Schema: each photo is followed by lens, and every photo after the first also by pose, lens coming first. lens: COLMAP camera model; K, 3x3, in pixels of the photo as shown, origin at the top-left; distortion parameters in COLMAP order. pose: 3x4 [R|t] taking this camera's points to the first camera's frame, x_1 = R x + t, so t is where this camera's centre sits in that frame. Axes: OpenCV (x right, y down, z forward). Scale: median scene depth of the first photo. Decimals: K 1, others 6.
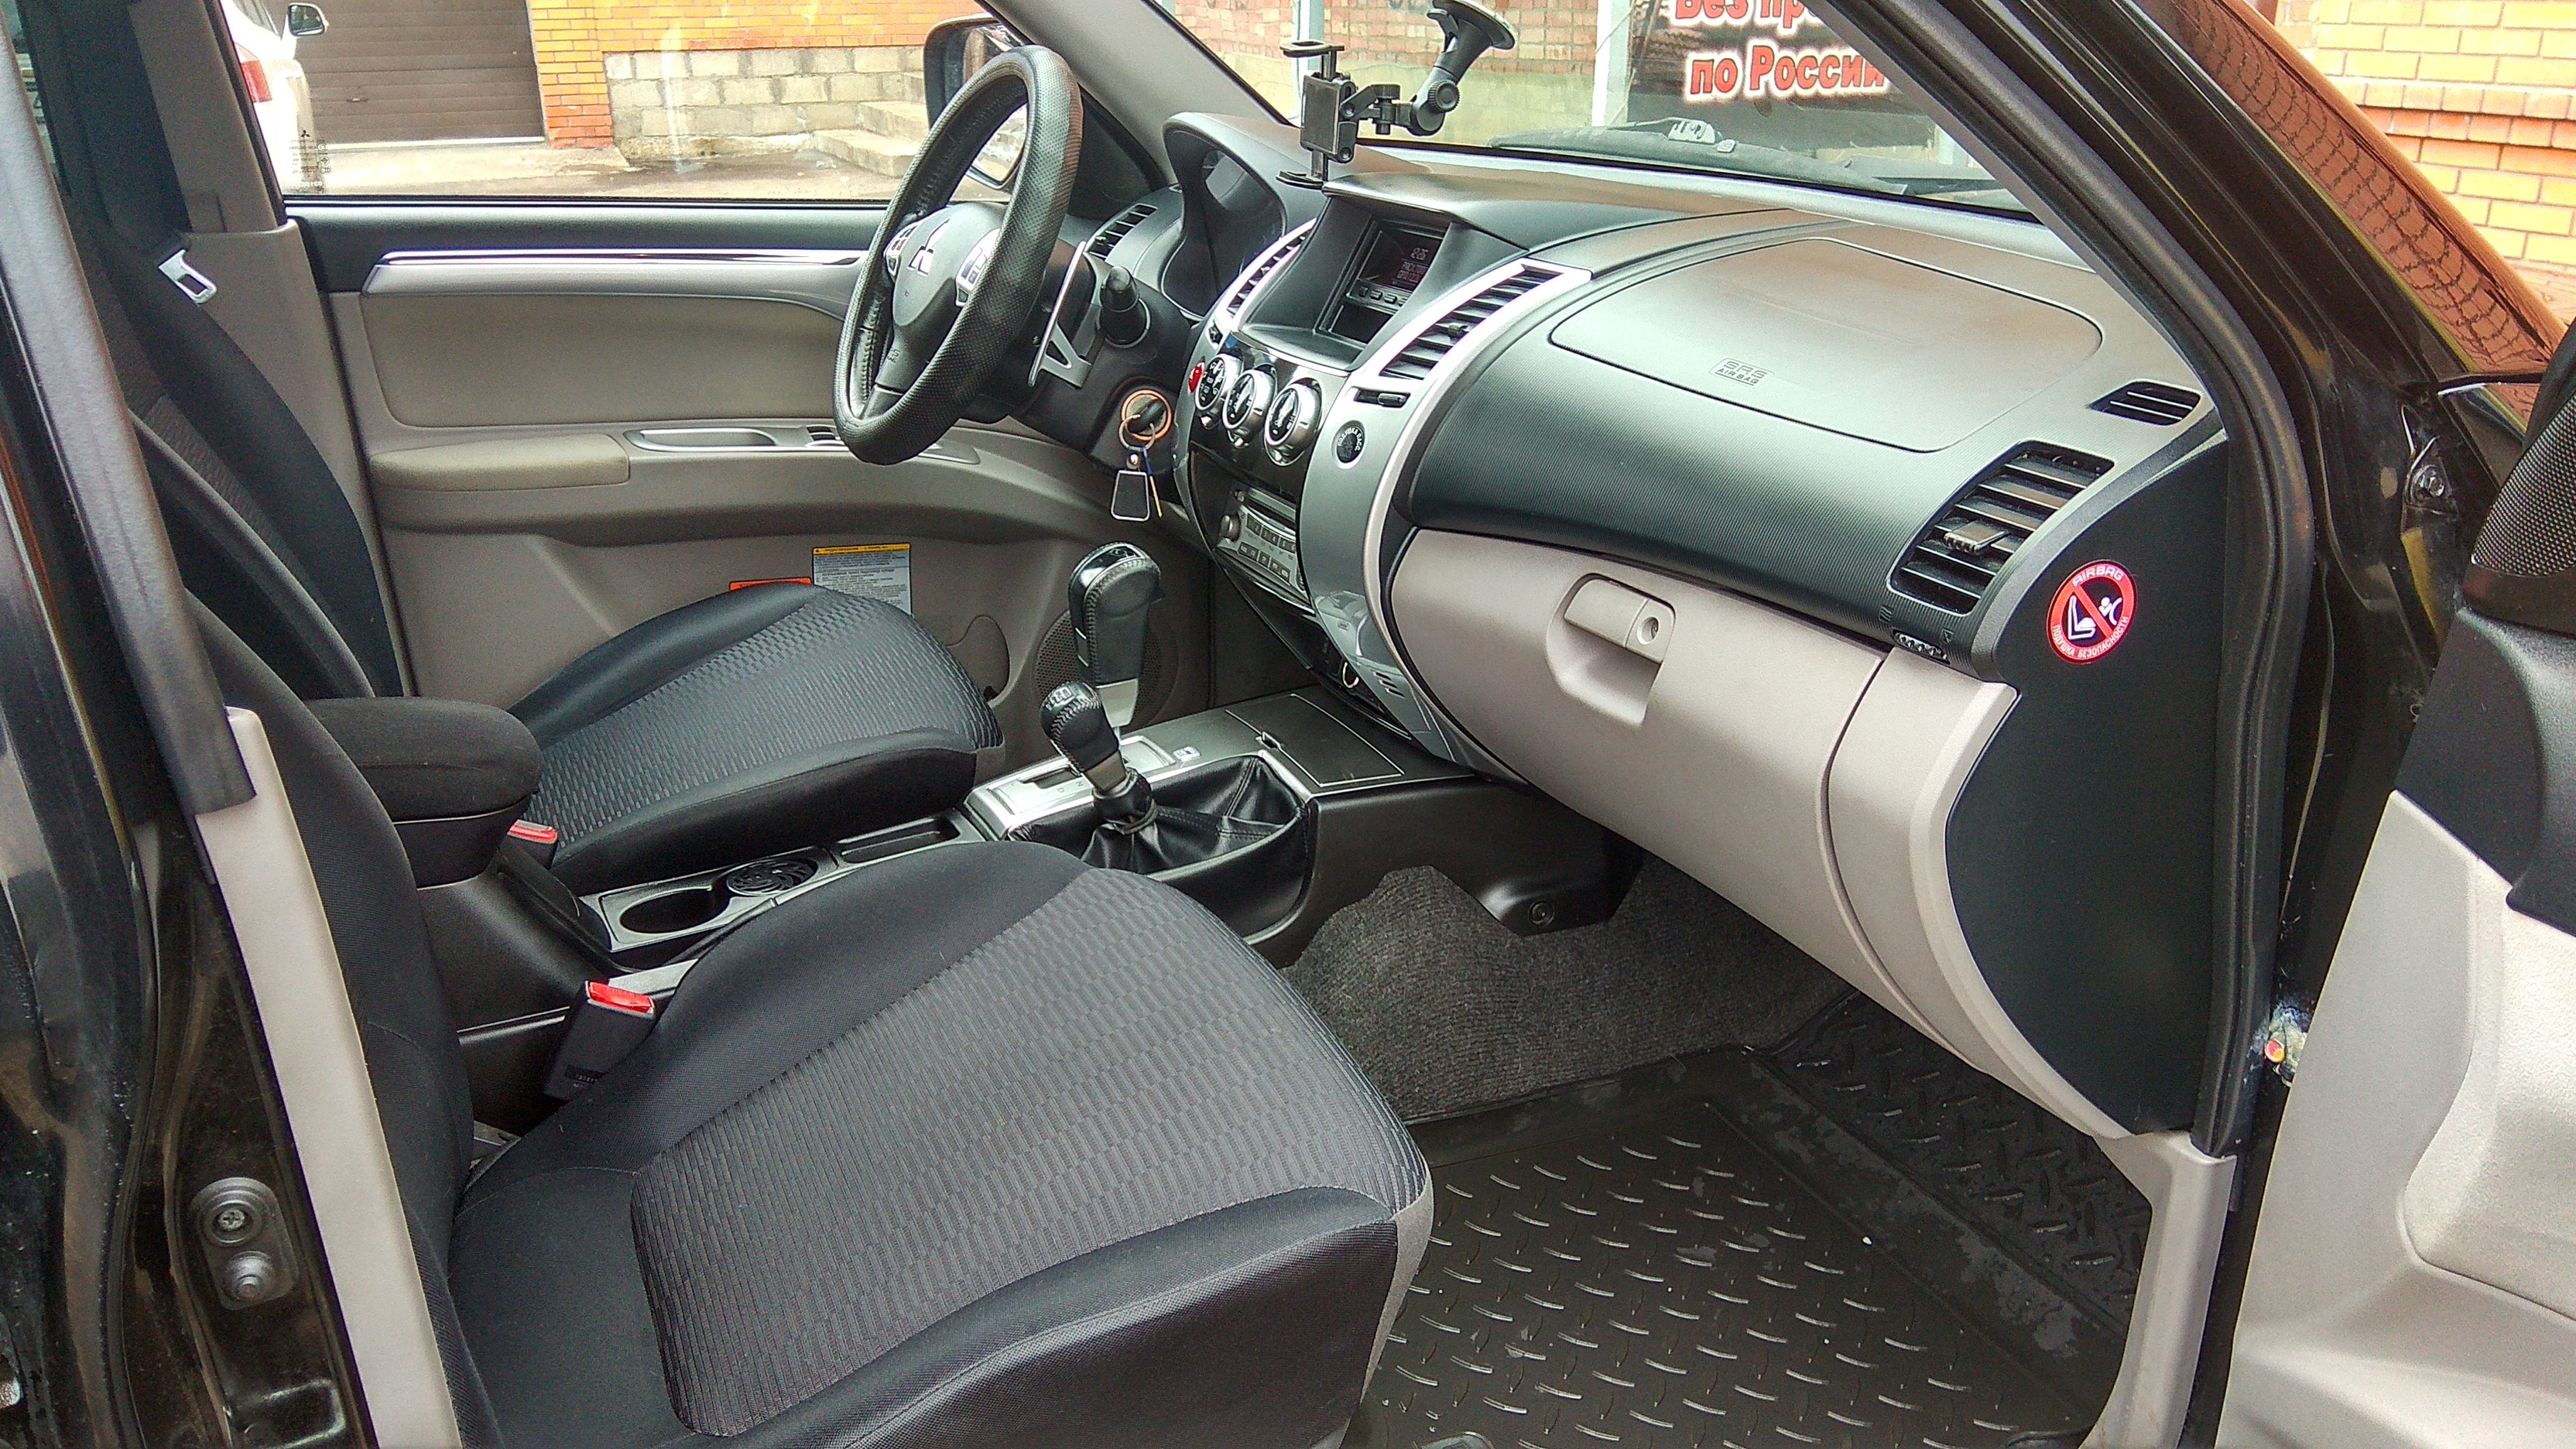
lens RADIAL K [[2019.3, 0, 1297.9], [0, 2019.3, 714.1], [0, 0, 1]] dist [0.071229, -0.092201]
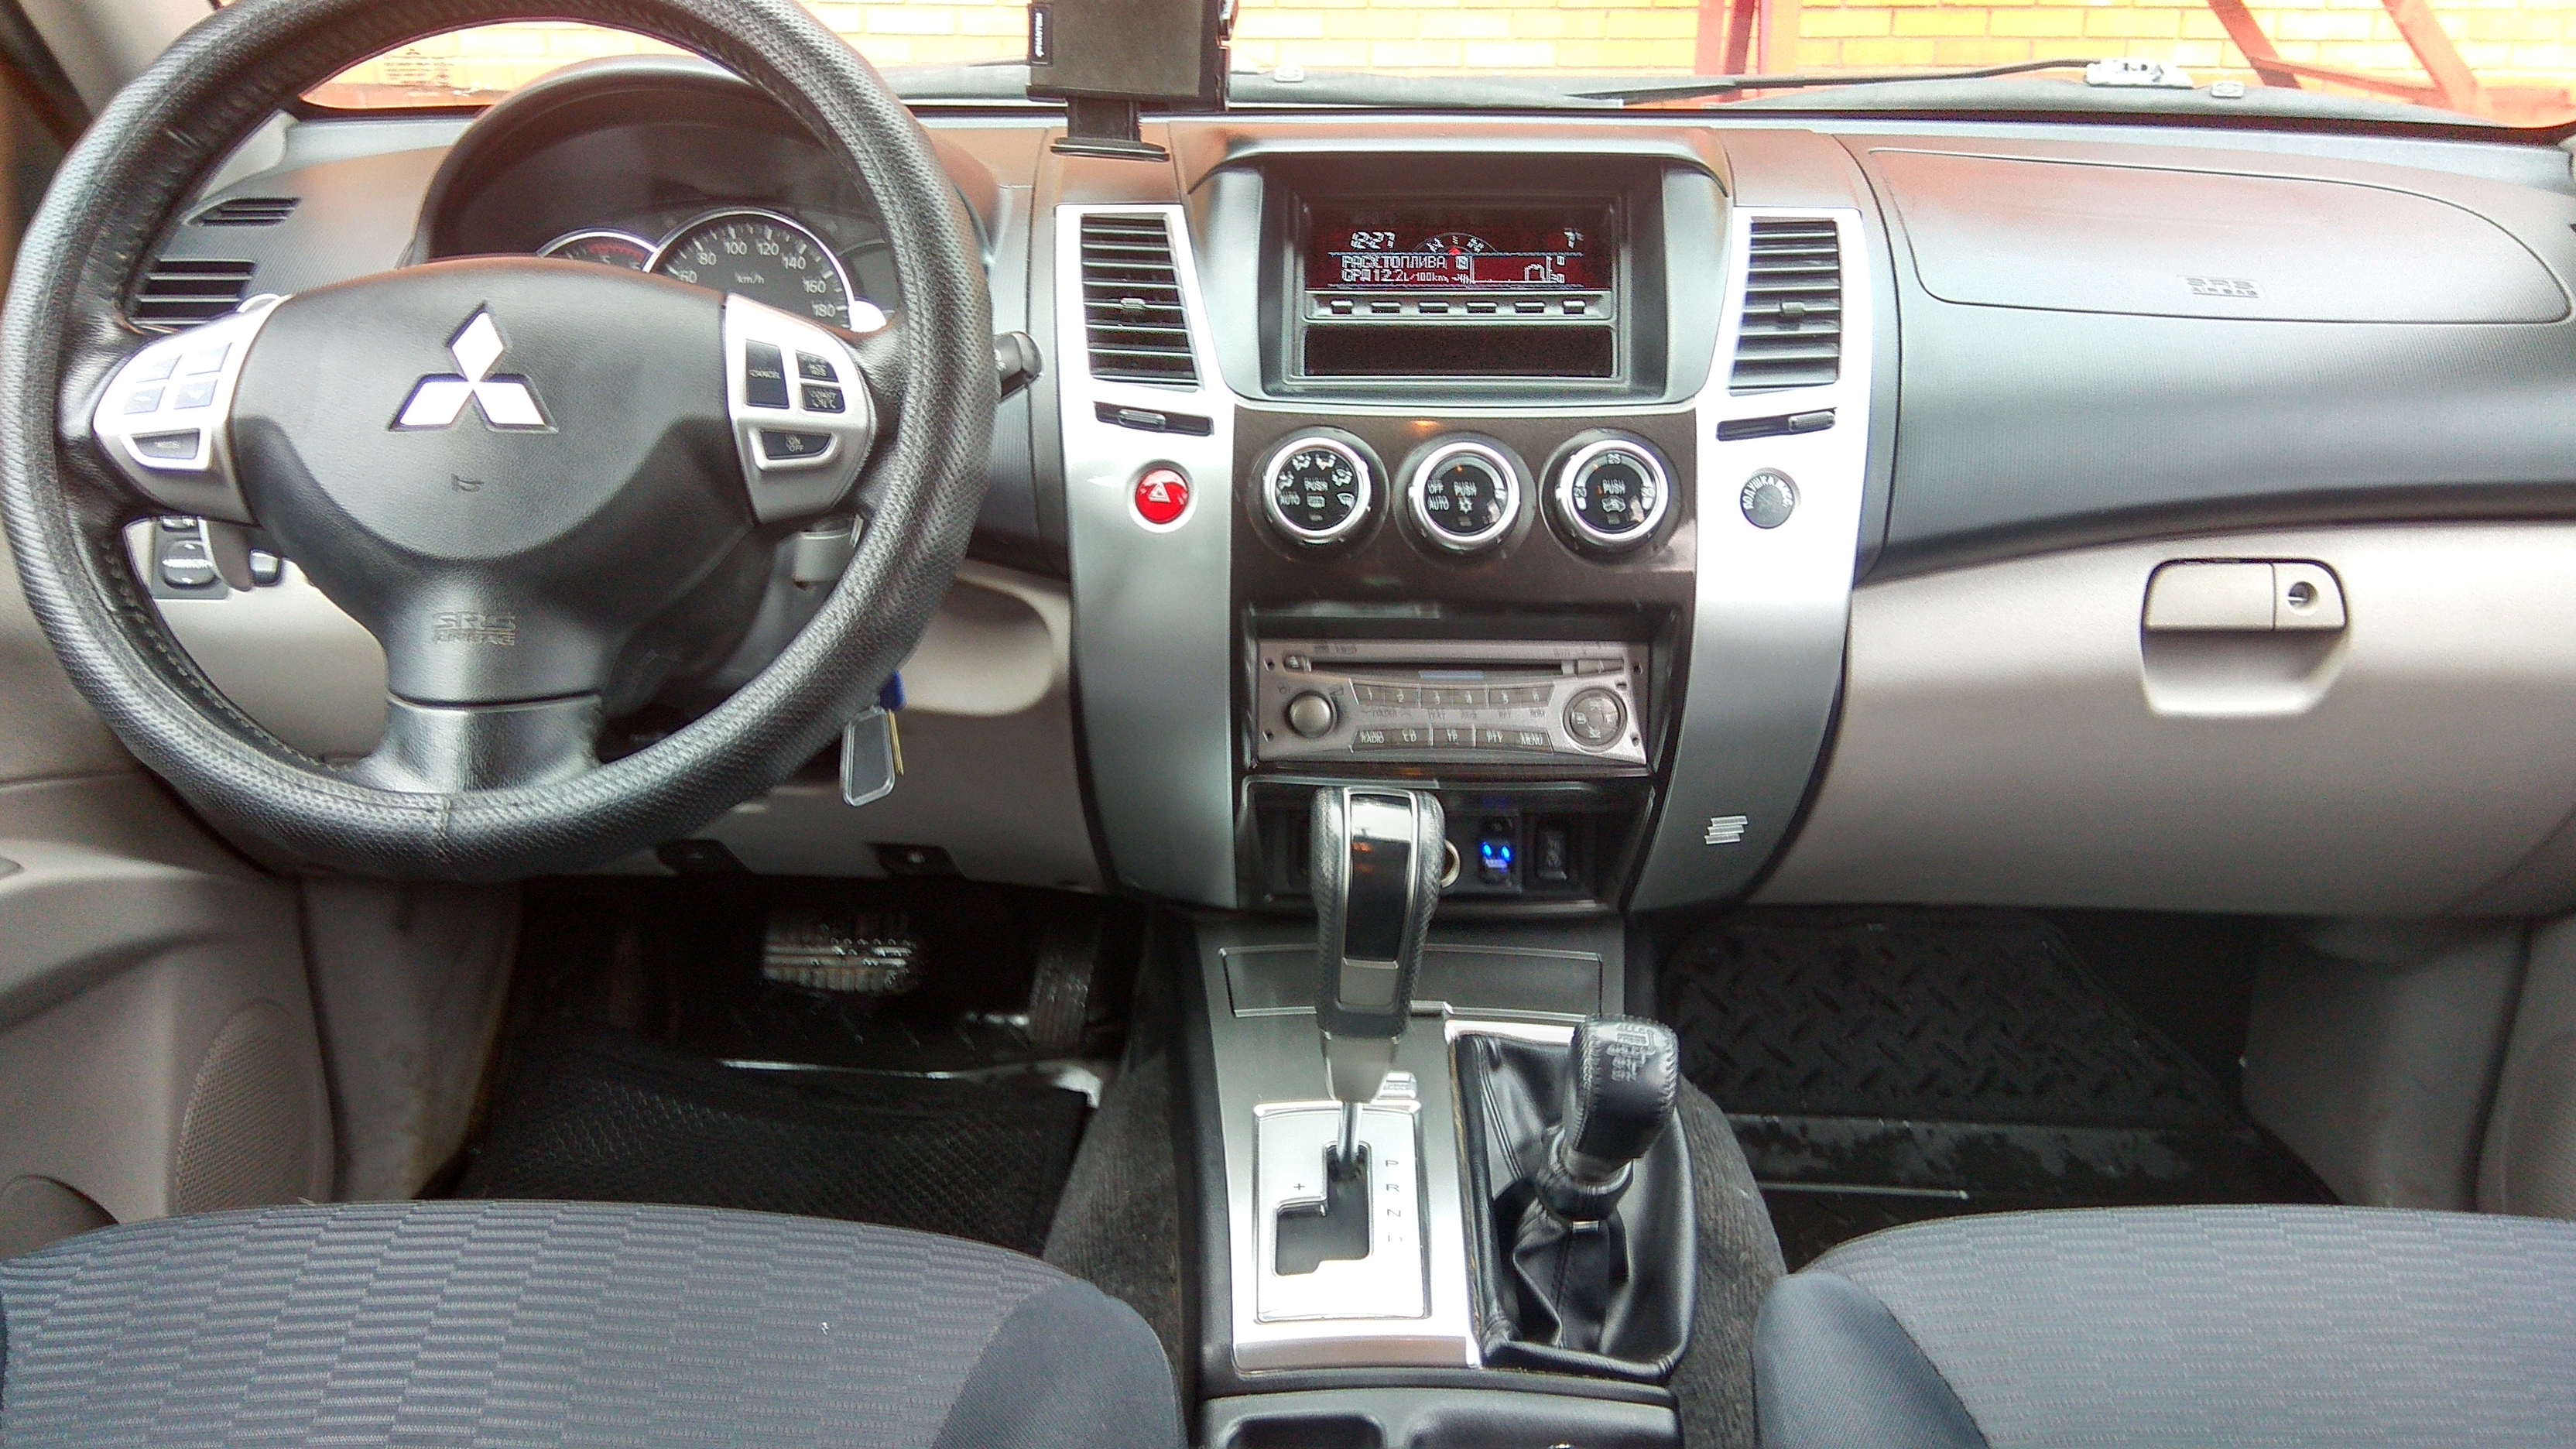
lens RADIAL K [[2019.3, 0, 1282.8], [0, 2019.3, 733.5], [0, 0, 1]] dist [0.071229, -0.092201]
pose [[0.432328, -0.312074, 0.845992, -0.659210], [0.300513, 0.934432, 0.191127, -0.246573], [-0.850168, 0.171602, 0.497763, 0.840854]]
